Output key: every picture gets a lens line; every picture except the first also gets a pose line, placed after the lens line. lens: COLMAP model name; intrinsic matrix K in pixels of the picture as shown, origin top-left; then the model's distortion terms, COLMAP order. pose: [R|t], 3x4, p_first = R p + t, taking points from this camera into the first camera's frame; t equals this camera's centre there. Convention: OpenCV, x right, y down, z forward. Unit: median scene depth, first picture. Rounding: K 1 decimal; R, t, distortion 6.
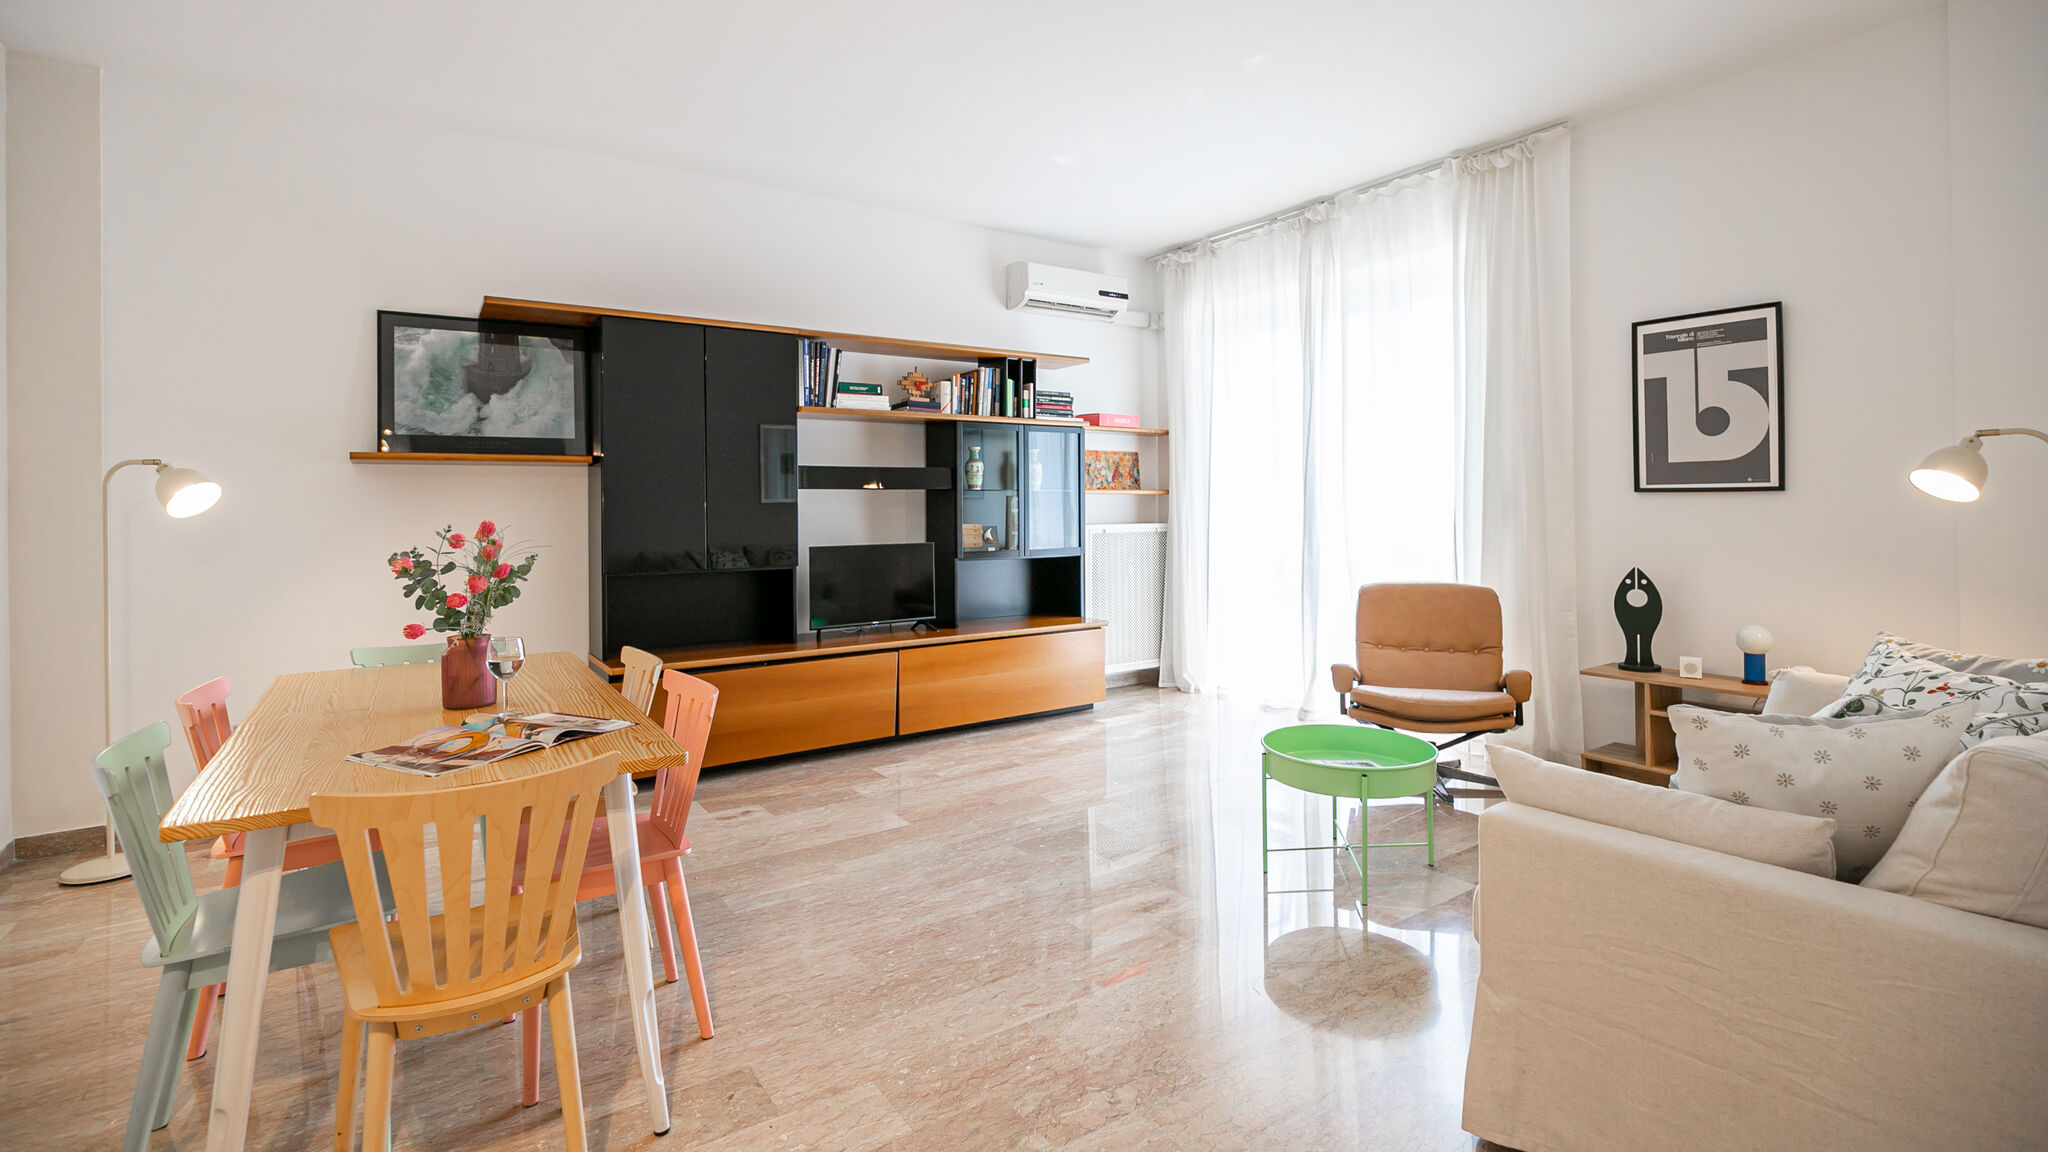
lens RADIAL K [[926.6, 0, 1031.6], [0, 926.6, 499.7], [0, 0, 1]] dist [-0.017718, 0.005817]
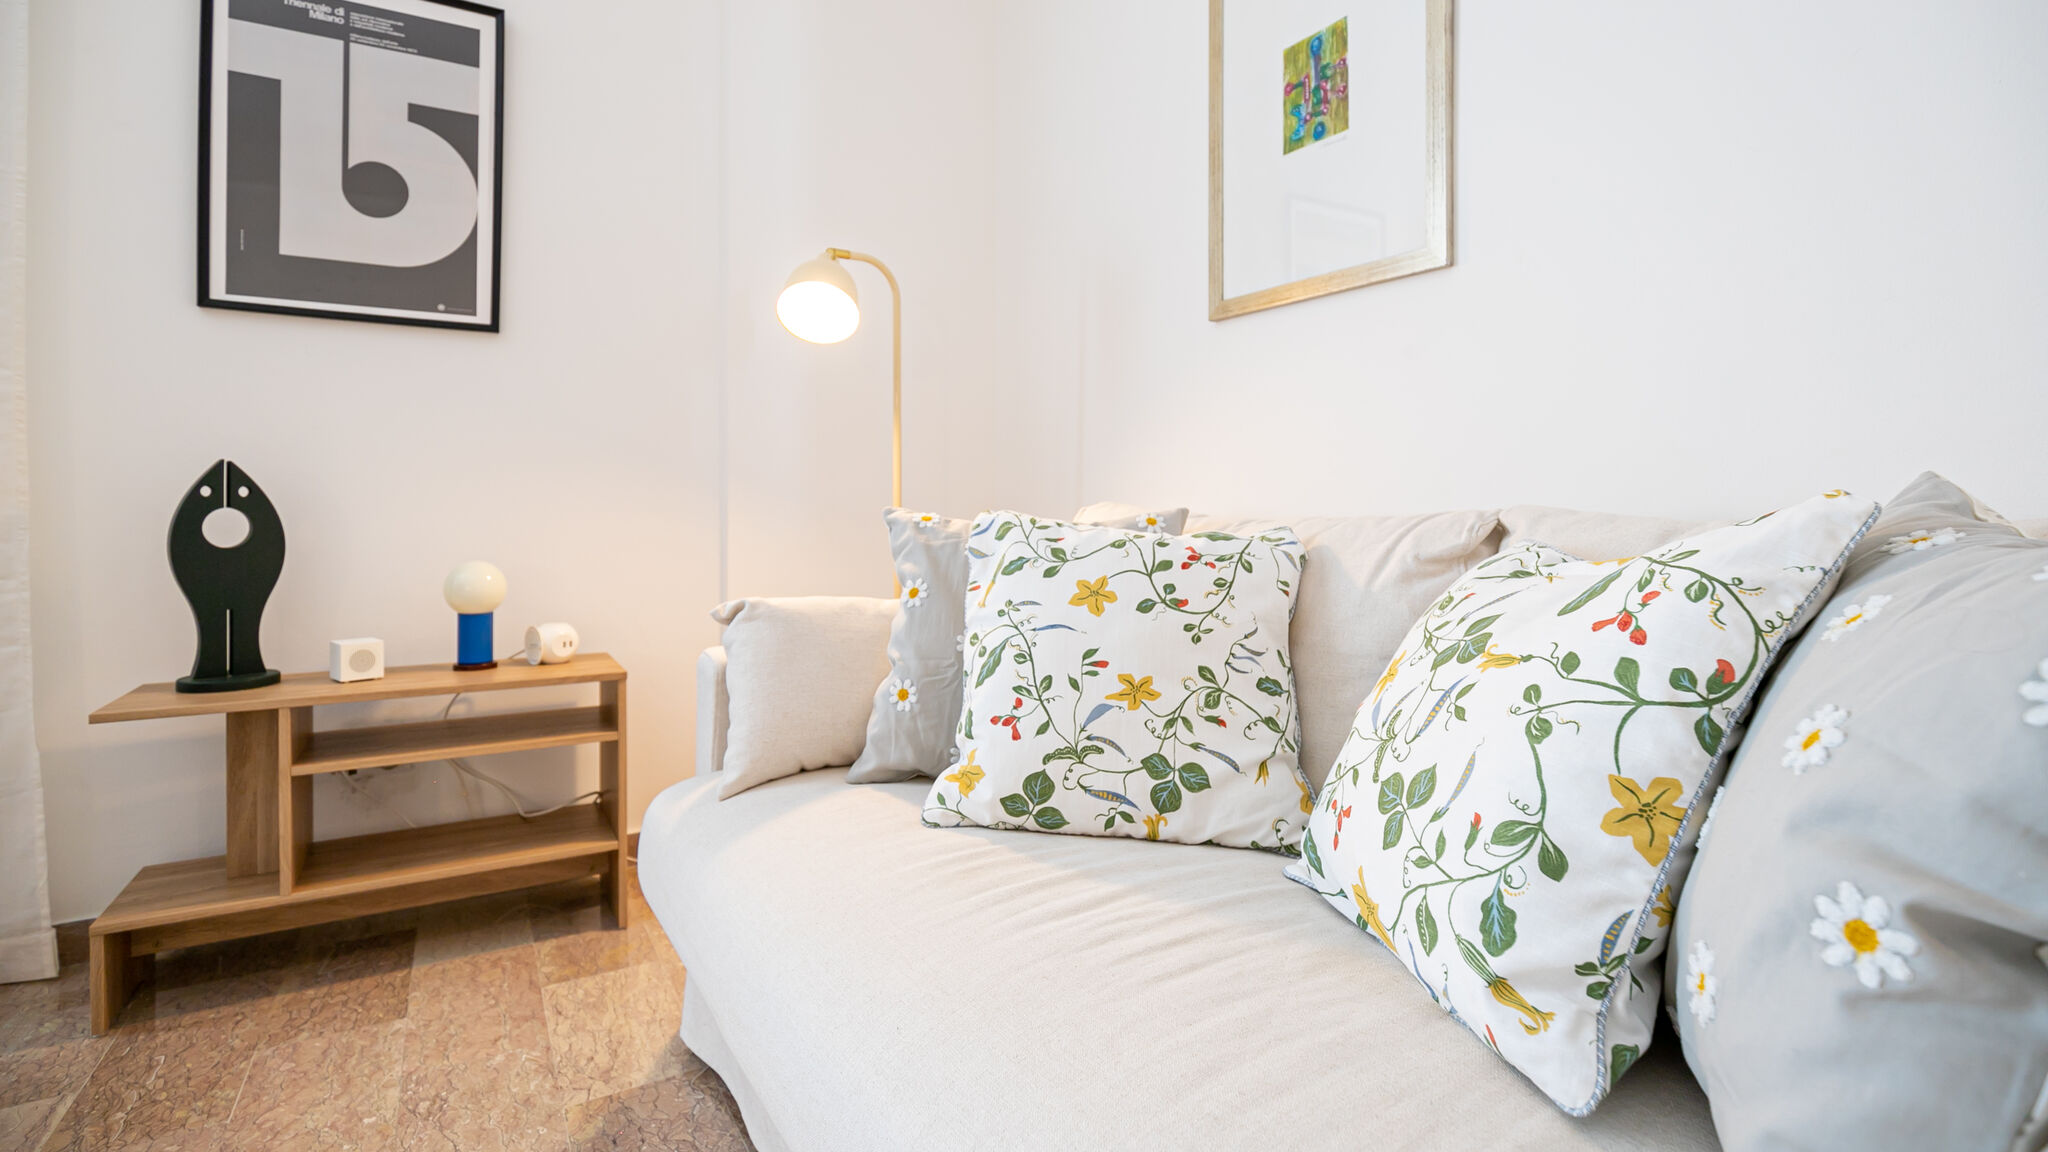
lens RADIAL K [[950.2, 0, 1041.1], [0, 950.2, 509.2], [0, 0, 1]] dist [-0.017111, 0.001024]
pose [[0.047802, 0.014635, 0.998750, 0.179986], [-0.008229, 0.999864, -0.014258, 0.083110], [-0.998823, -0.007537, 0.047916, 0.477963]]
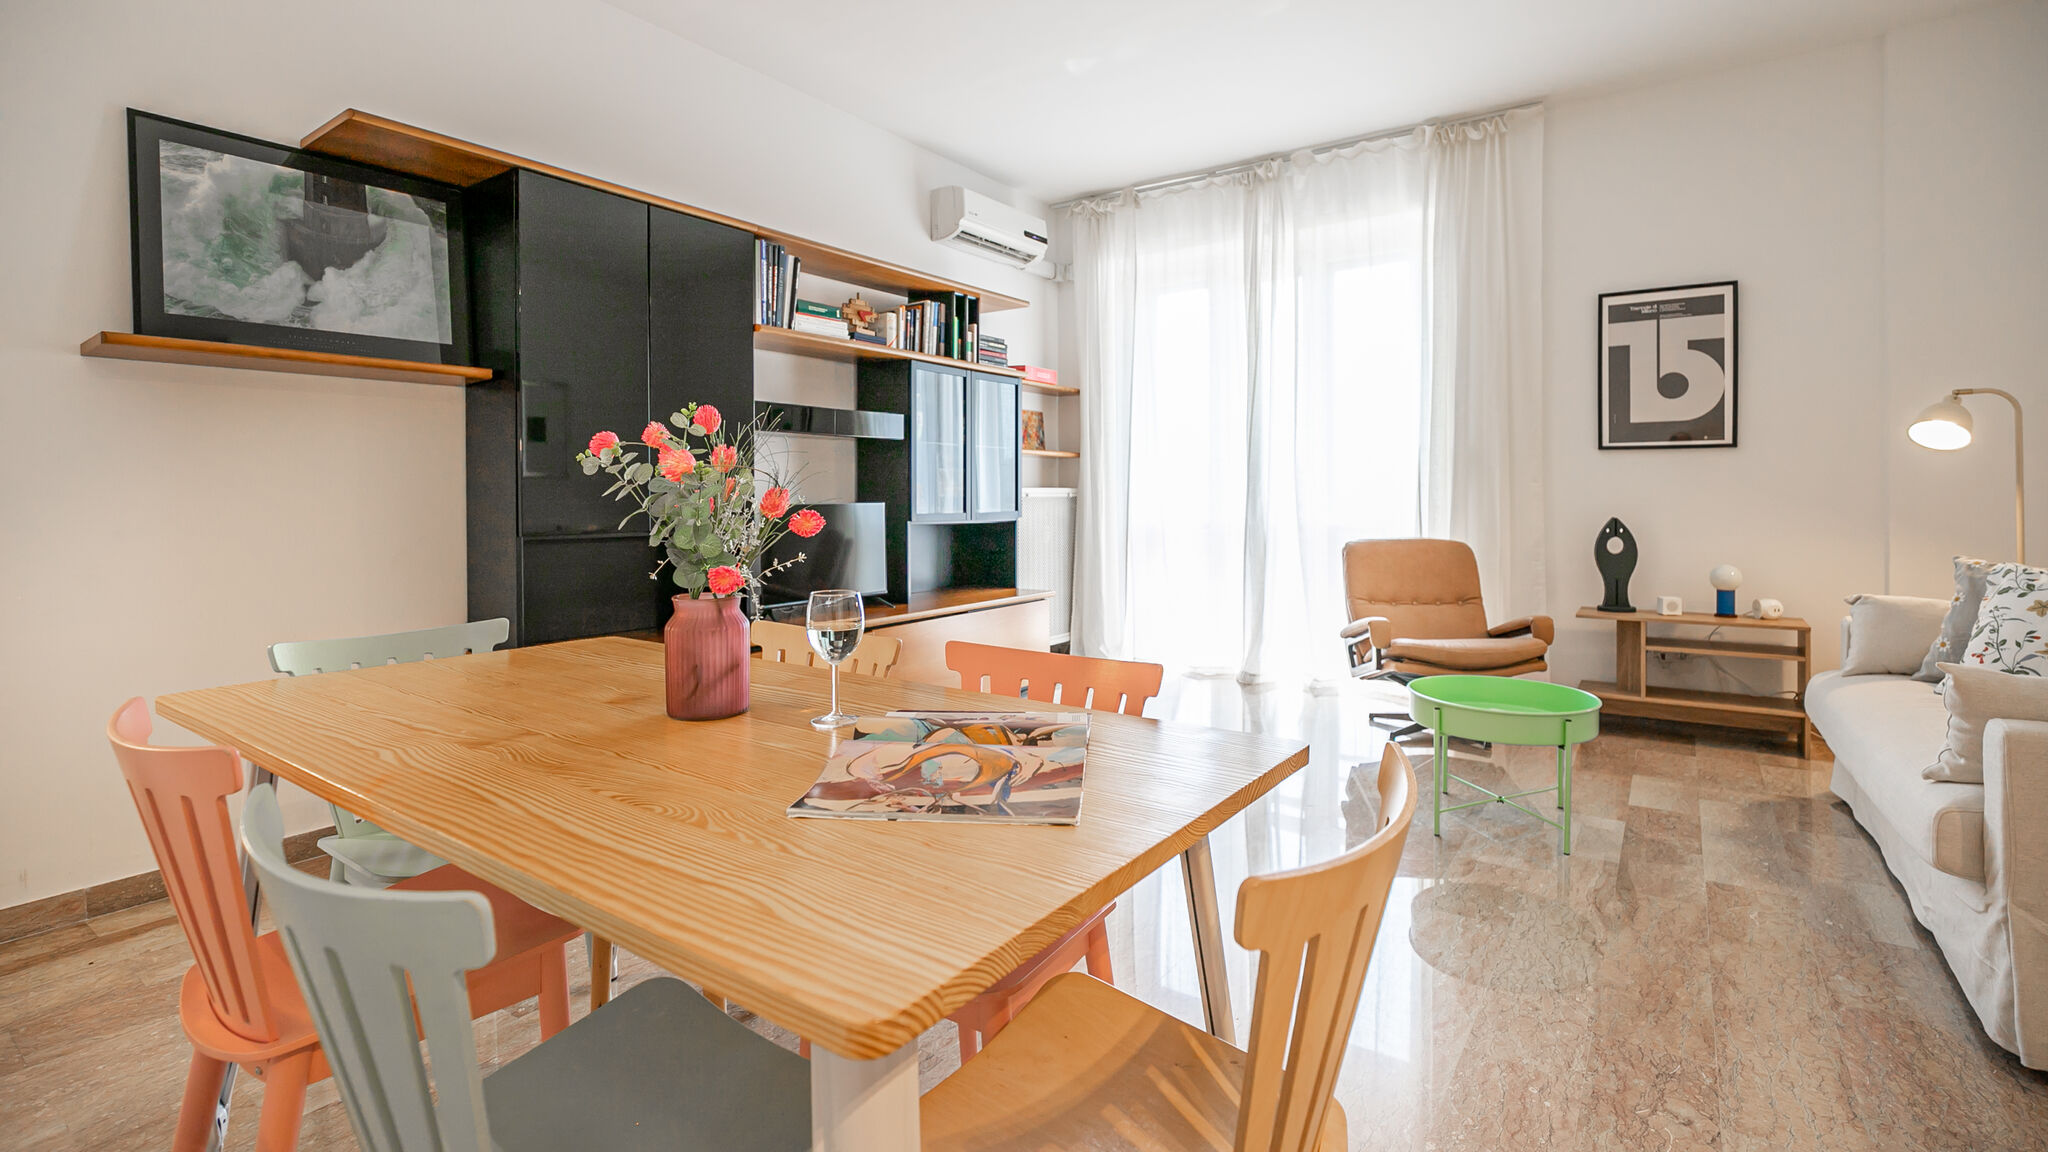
lens RADIAL K [[926.6, 0, 1031.6], [0, 926.6, 499.7], [0, 0, 1]] dist [-0.017718, 0.005817]
pose [[0.936832, 0.002907, 0.349769, -0.305807], [-0.006931, 0.999923, 0.010251, 0.038046], [-0.349712, -0.012028, 0.936780, 0.181708]]
